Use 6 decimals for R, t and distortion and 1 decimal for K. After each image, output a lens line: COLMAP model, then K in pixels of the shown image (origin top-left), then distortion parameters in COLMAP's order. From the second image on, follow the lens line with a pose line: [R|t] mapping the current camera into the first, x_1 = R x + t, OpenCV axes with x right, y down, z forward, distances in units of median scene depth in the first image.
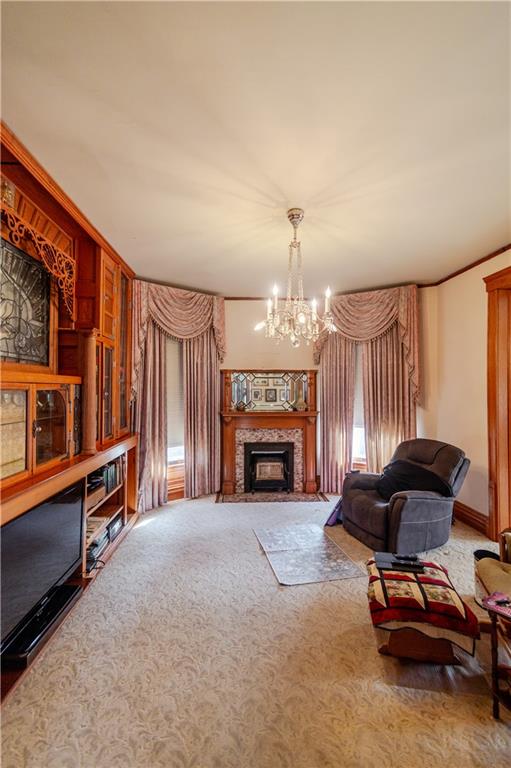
lens RADIAL K [[344.8, 0, 259.7], [0, 344.8, 386.7], [0, 0, 1]] dist [0.017838, -0.001705]
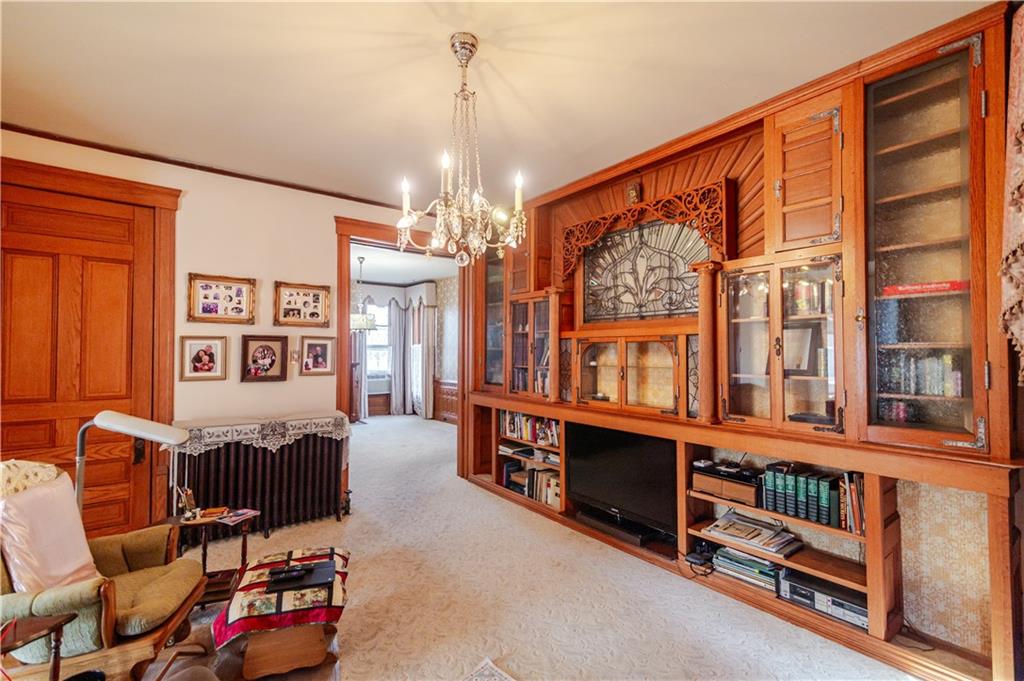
lens RADIAL K [[459.7, 0, 512.7], [0, 459.7, 340.7], [0, 0, 1]] dist [0.017838, -0.001705]
pose [[-0.842775, -0.012948, -0.538111, 0.254200], [0.001481, 0.999651, -0.026372, 0.020829], [0.538264, -0.023023, -0.842461, 0.943667]]
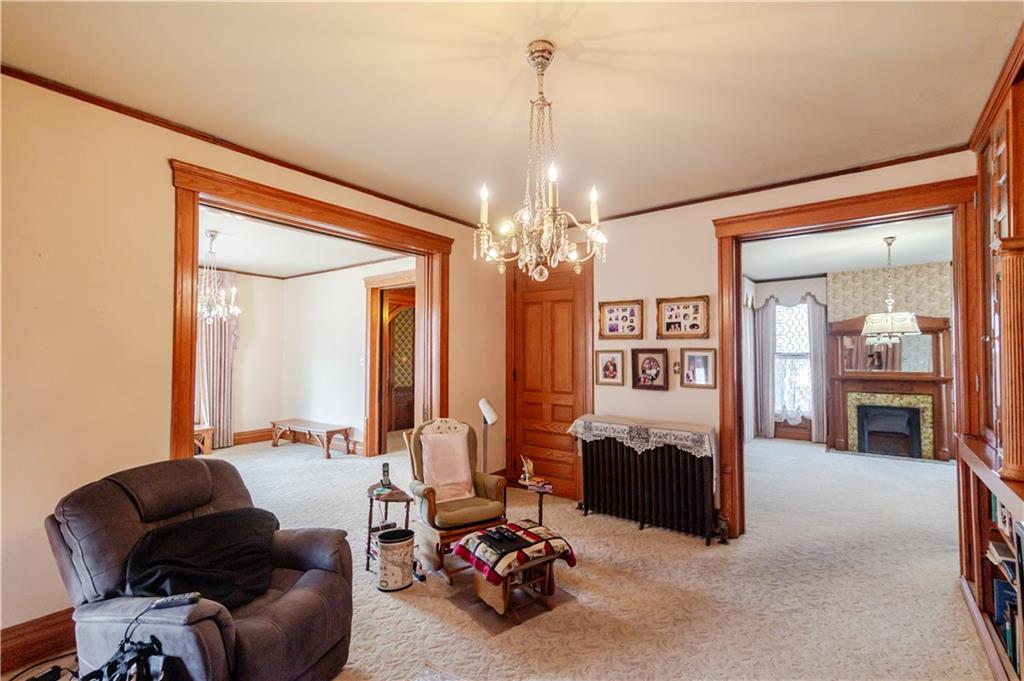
lens RADIAL K [[459.7, 0, 513.1], [0, 459.7, 343.9], [0, 0, 1]] dist [0.017838, -0.001705]
pose [[-0.741171, 0.014543, 0.671159, -0.206947], [-0.006094, 0.999578, -0.028390, 0.008141], [-0.671289, -0.025132, -0.740769, 0.875782]]
